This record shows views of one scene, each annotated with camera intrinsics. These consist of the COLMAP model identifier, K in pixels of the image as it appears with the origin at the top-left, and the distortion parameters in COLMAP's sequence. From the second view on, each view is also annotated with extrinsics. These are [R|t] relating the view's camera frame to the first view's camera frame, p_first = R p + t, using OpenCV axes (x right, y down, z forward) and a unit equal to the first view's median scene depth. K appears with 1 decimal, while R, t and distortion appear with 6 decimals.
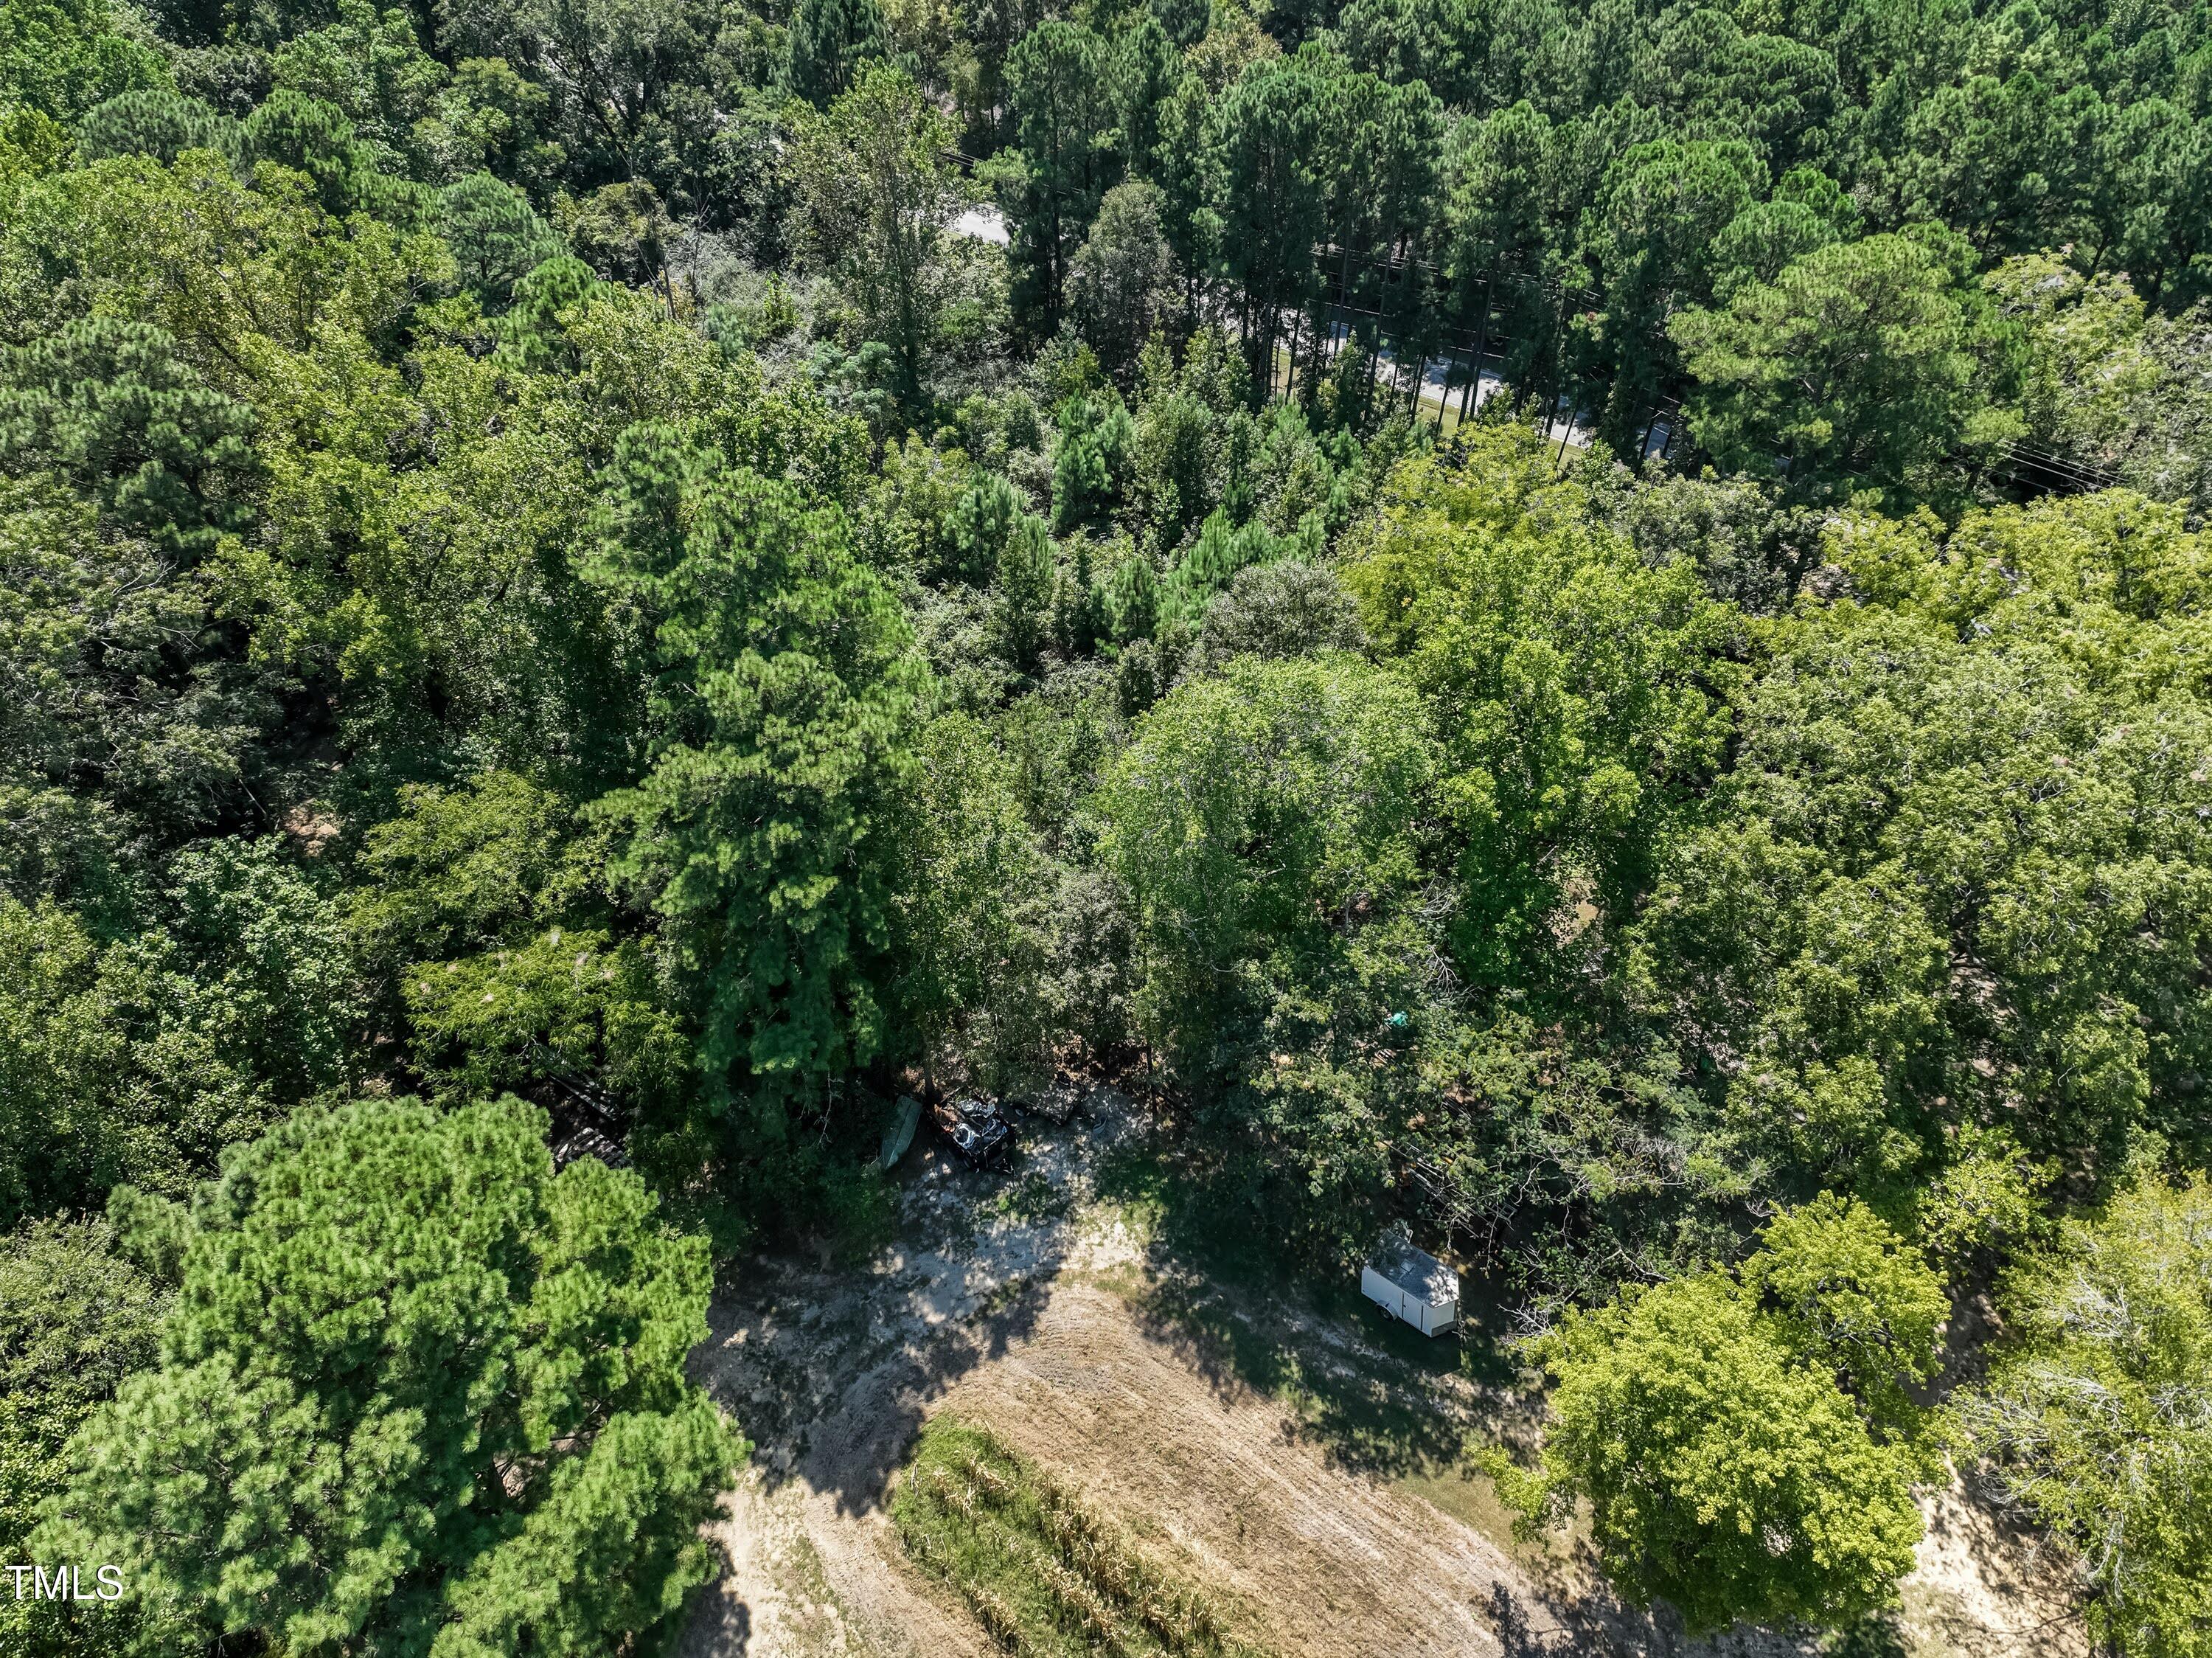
lens RADIAL K [[1525.2, 0, 1098.7], [0, 1525.2, 838.4], [0, 0, 1]] dist [0.223837, -0.232524]
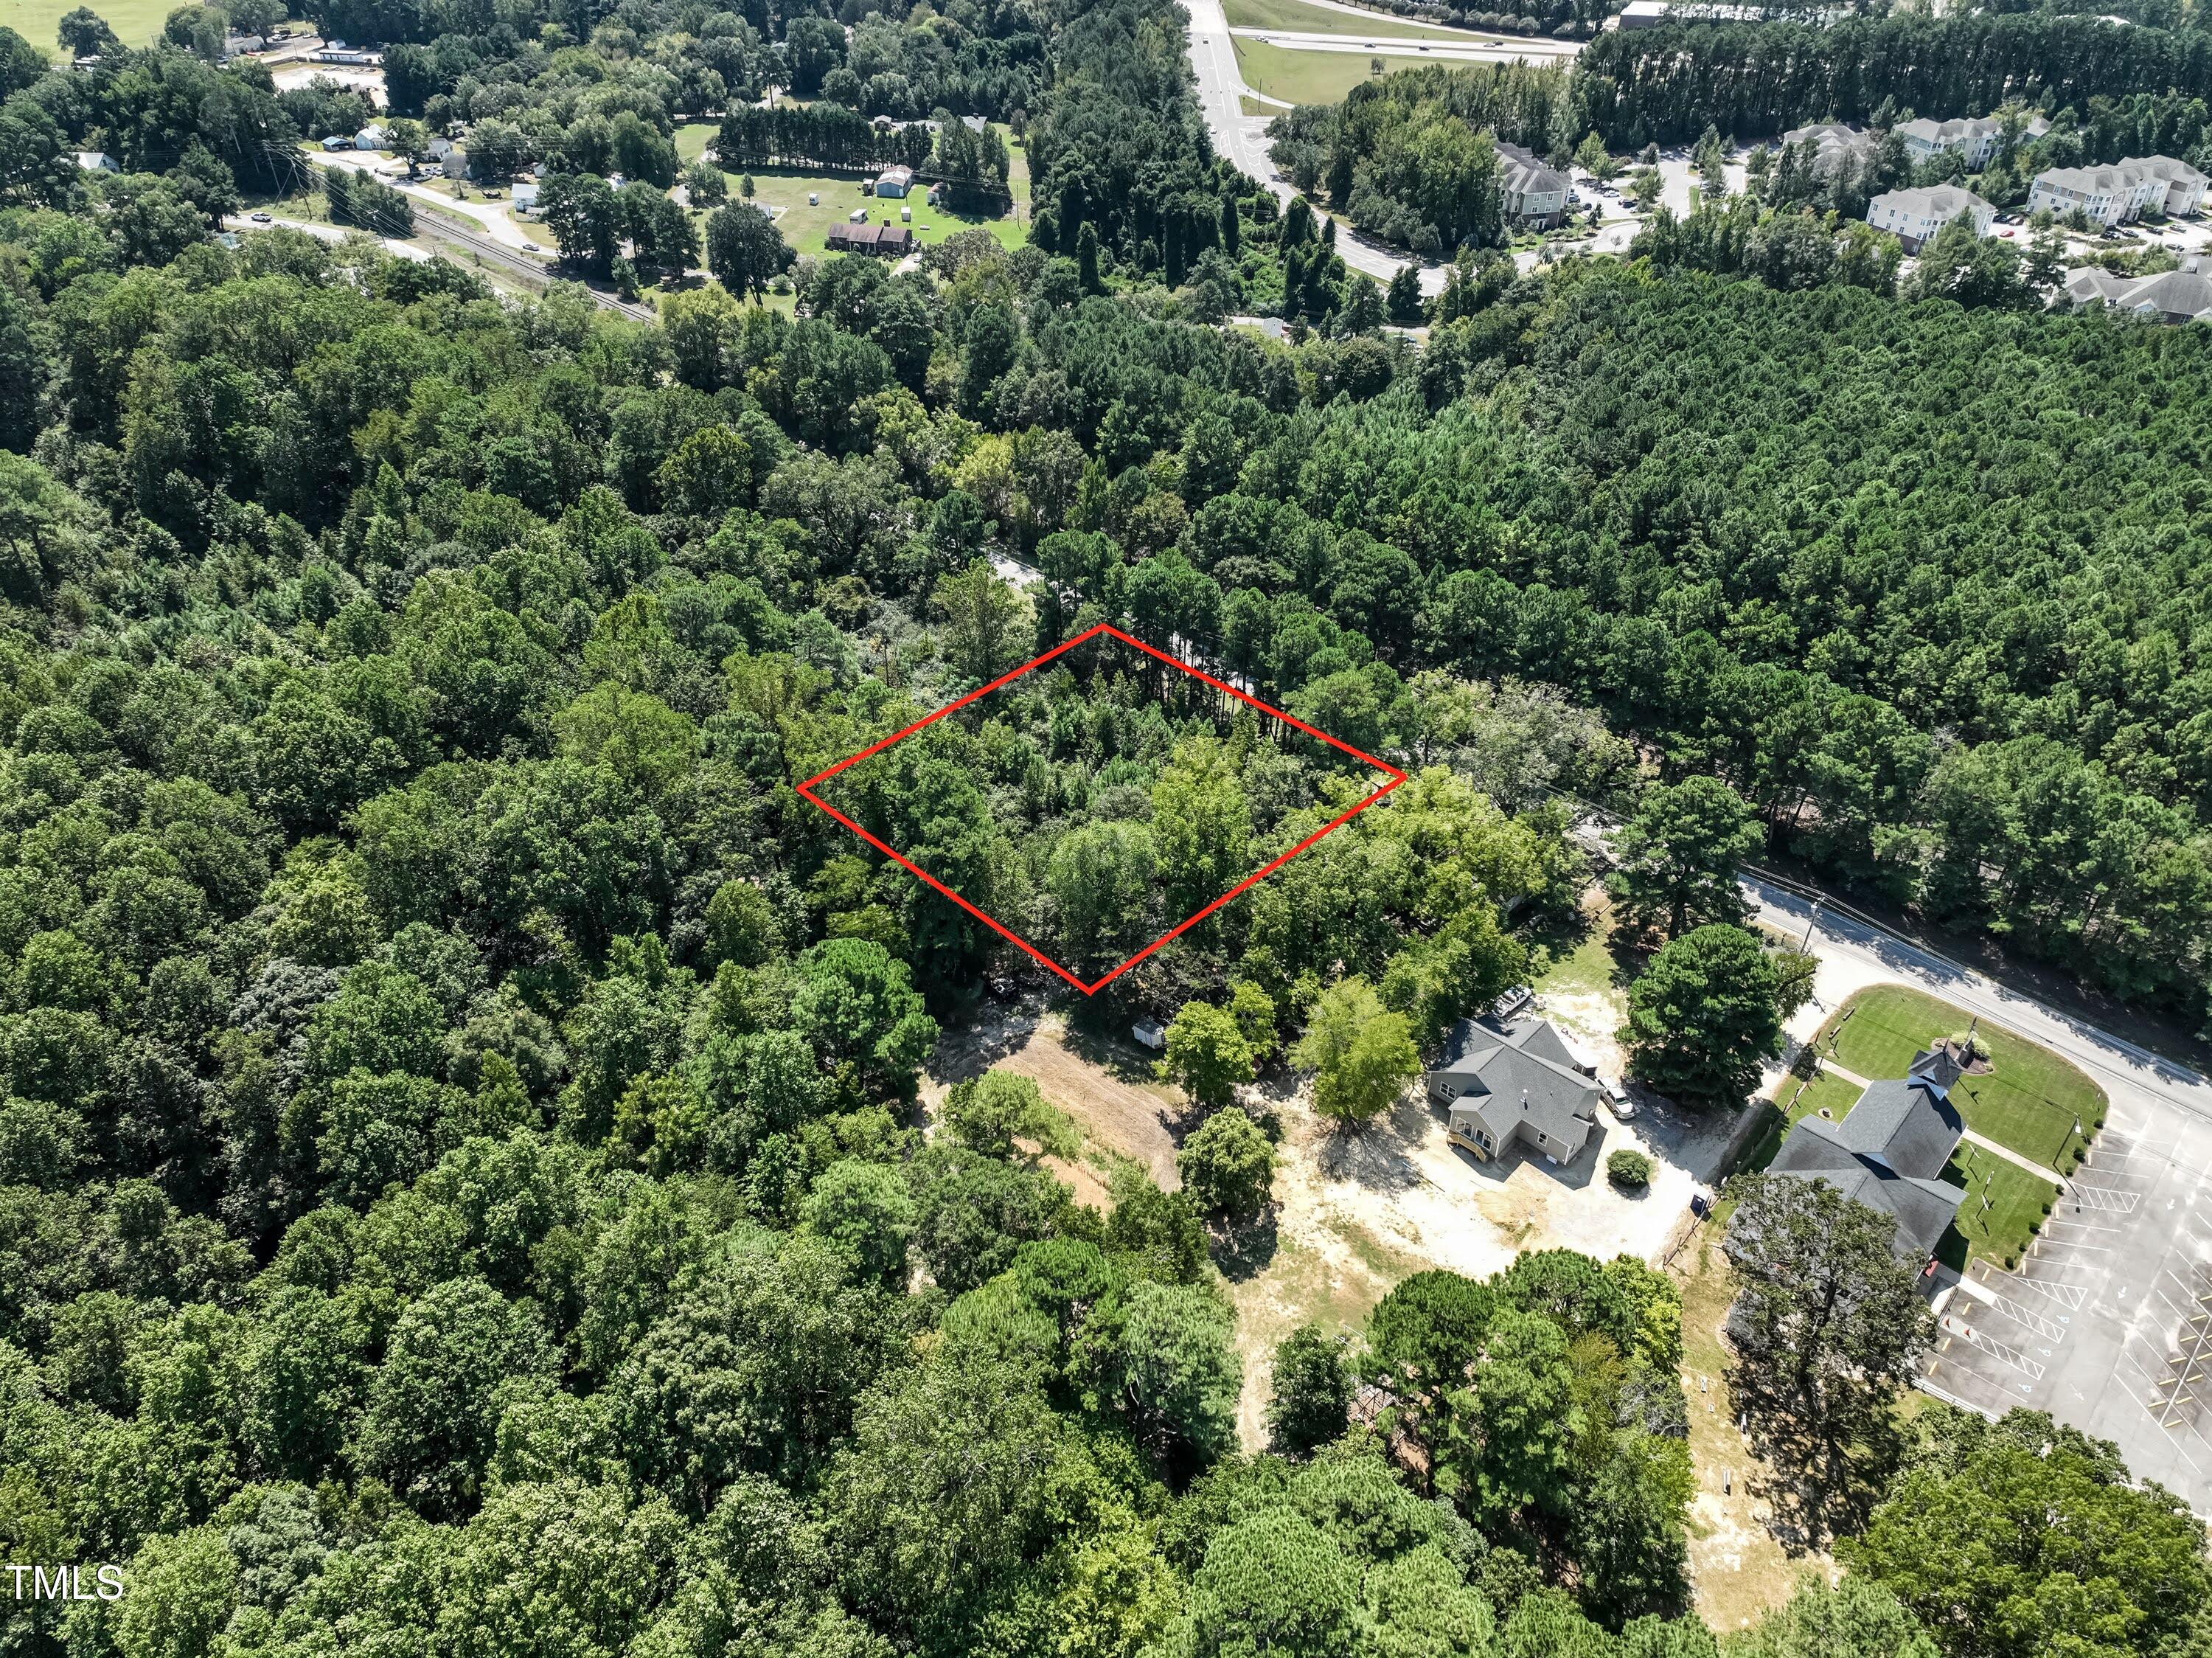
lens RADIAL K [[1525.2, 0, 1098.7], [0, 1525.2, 838.4], [0, 0, 1]] dist [0.223837, -0.232524]
pose [[0.999143, 0.017638, -0.037438, 0.144496], [-0.020904, 0.995837, -0.088725, 0.127137], [0.035717, 0.089432, 0.995352, -1.365192]]
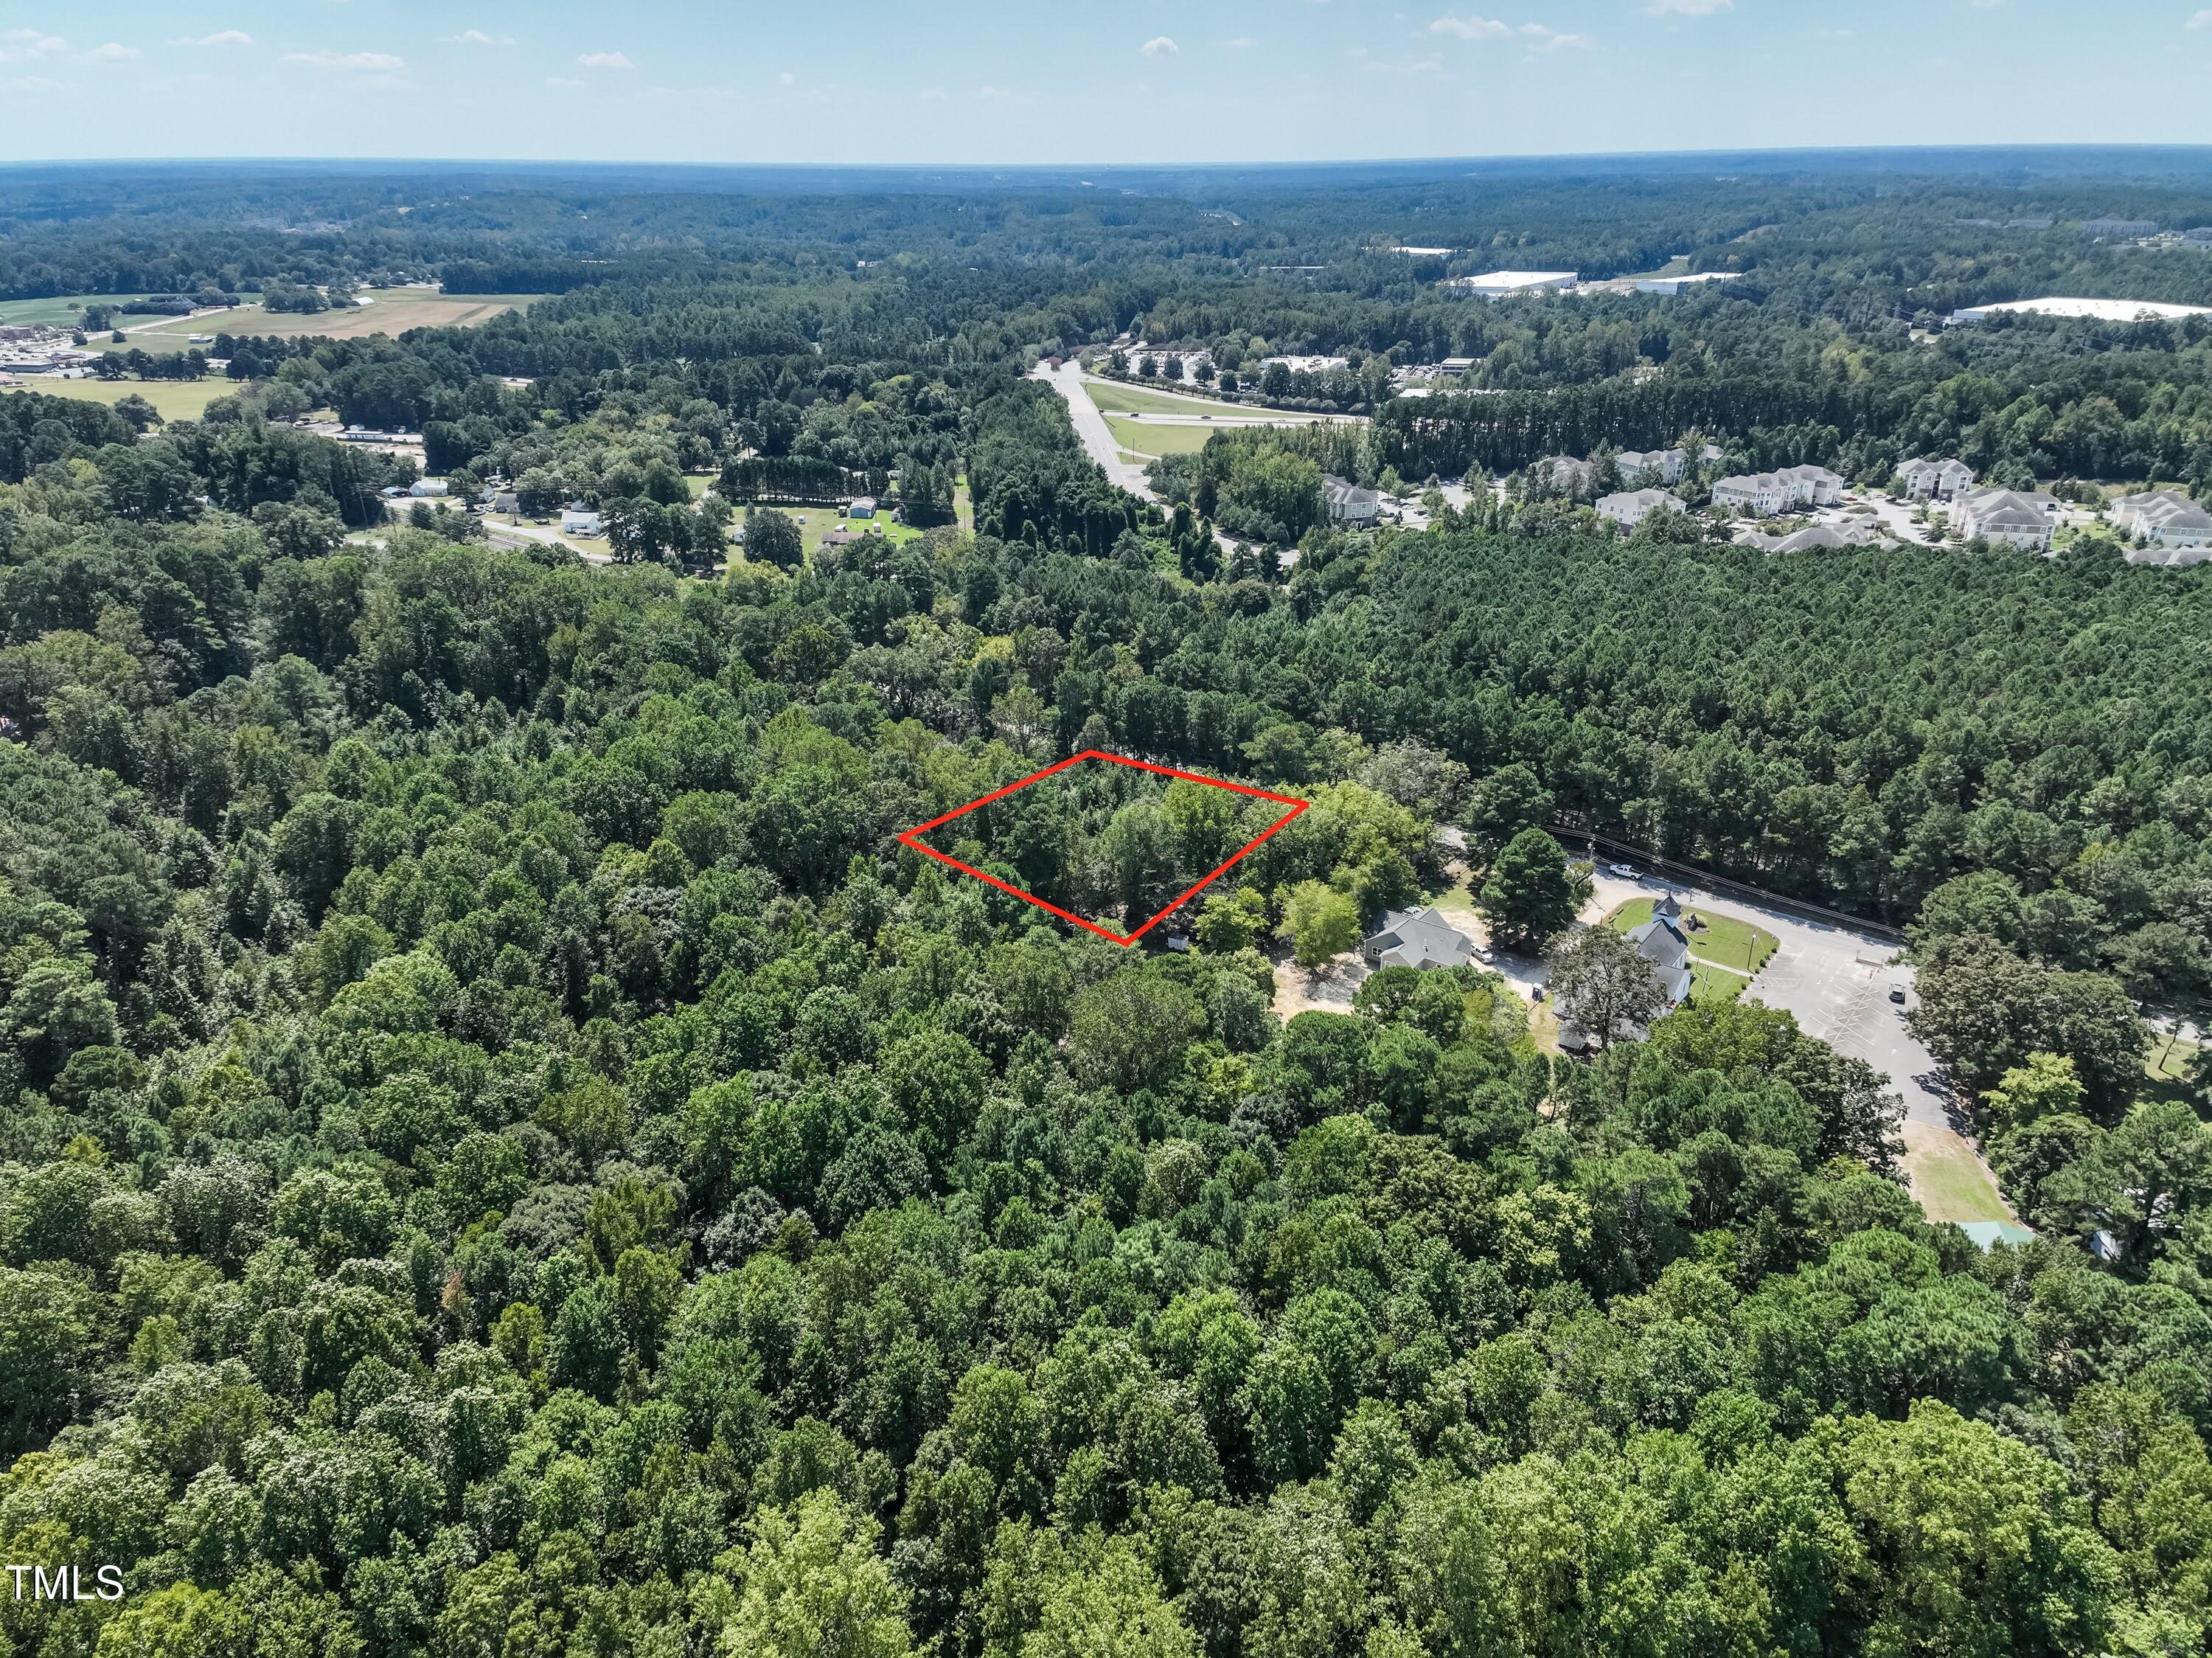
lens RADIAL K [[1525.2, 0, 1098.7], [0, 1525.2, 838.4], [0, 0, 1]] dist [0.223837, -0.232524]
pose [[0.998025, -0.033355, 0.053225, -0.178085], [0.048031, 0.951309, -0.304475, 0.935348], [-0.040477, 0.306430, 0.951032, -2.282299]]
